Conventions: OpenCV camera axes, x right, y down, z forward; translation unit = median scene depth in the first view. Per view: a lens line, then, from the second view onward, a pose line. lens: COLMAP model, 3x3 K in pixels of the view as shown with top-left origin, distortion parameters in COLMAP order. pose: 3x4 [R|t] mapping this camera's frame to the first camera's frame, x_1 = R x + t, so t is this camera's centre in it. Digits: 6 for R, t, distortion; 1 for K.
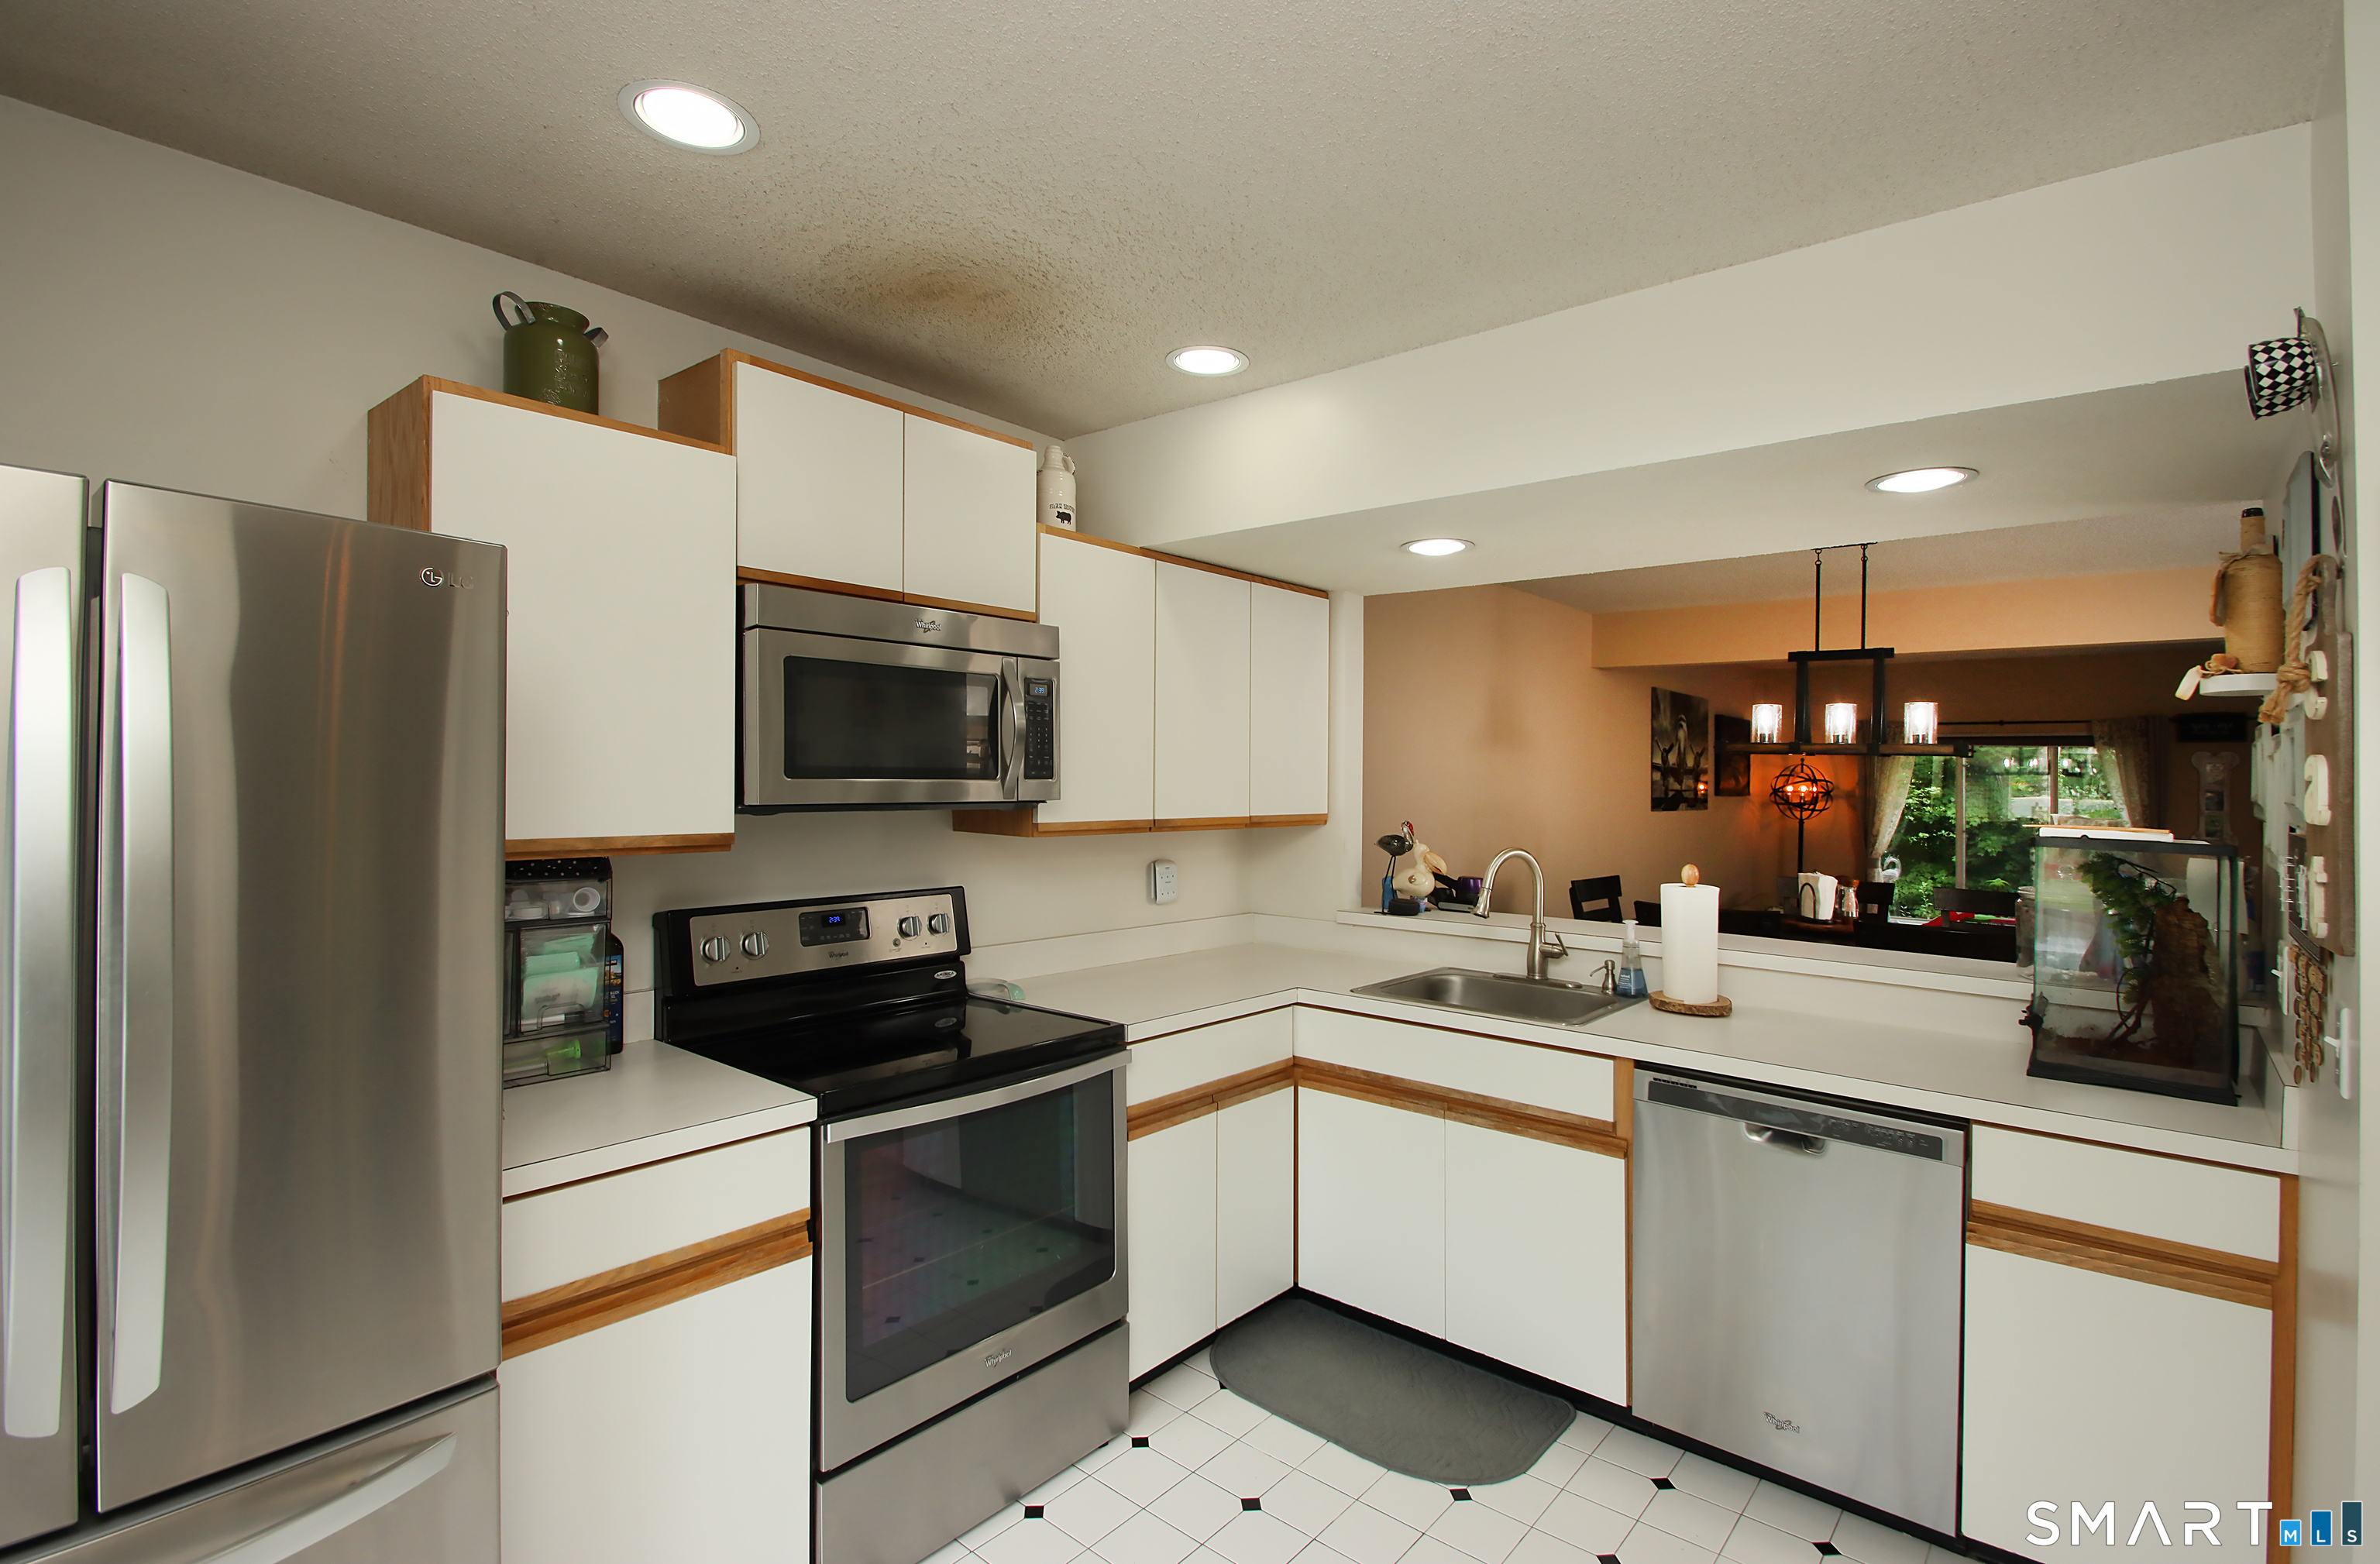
lens RADIAL K [[1109.2, 0, 1212.5], [0, 1109.2, 771.4], [0, 0, 1]] dist [0.003266, 0.000521]
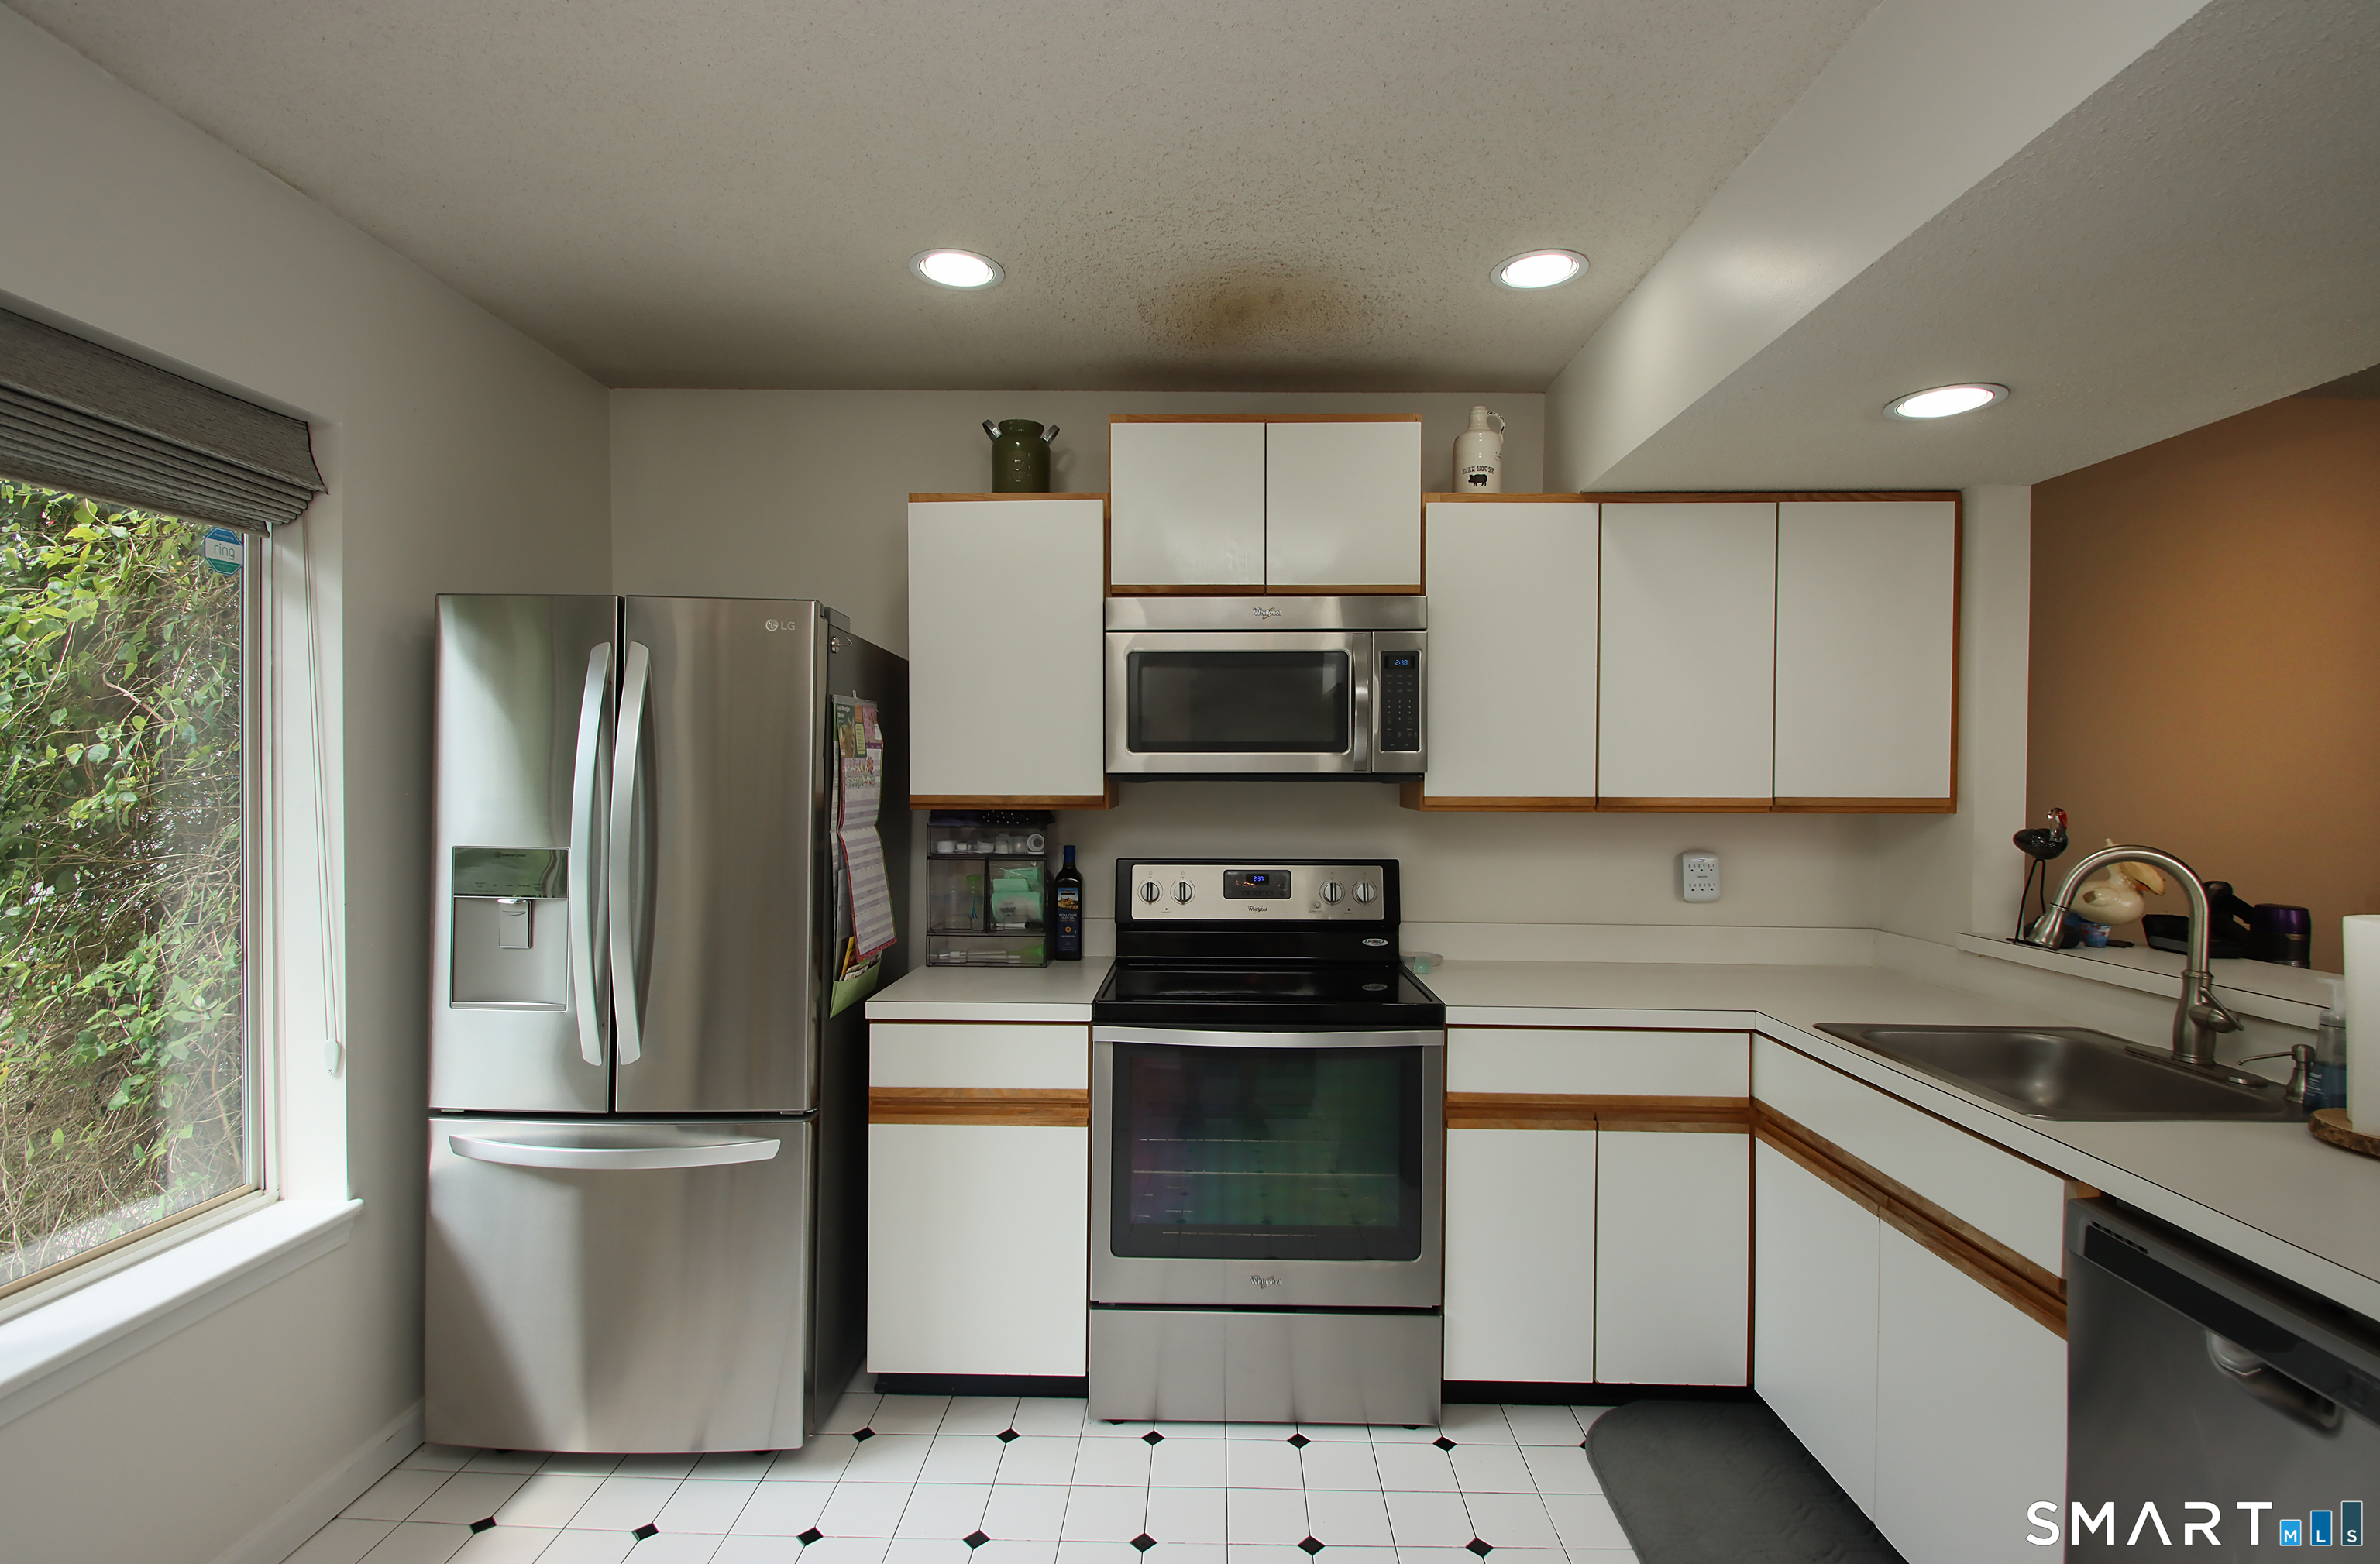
lens RADIAL K [[1109.2, 0, 1205.3], [0, 1109.2, 795.9], [0, 0, 1]] dist [0.003266, 0.000521]
pose [[0.625583, 0.000300, -0.780157, 0.529400], [0.009117, 0.999929, 0.007695, 0.038868], [0.780104, -0.011927, 0.625536, 0.242497]]
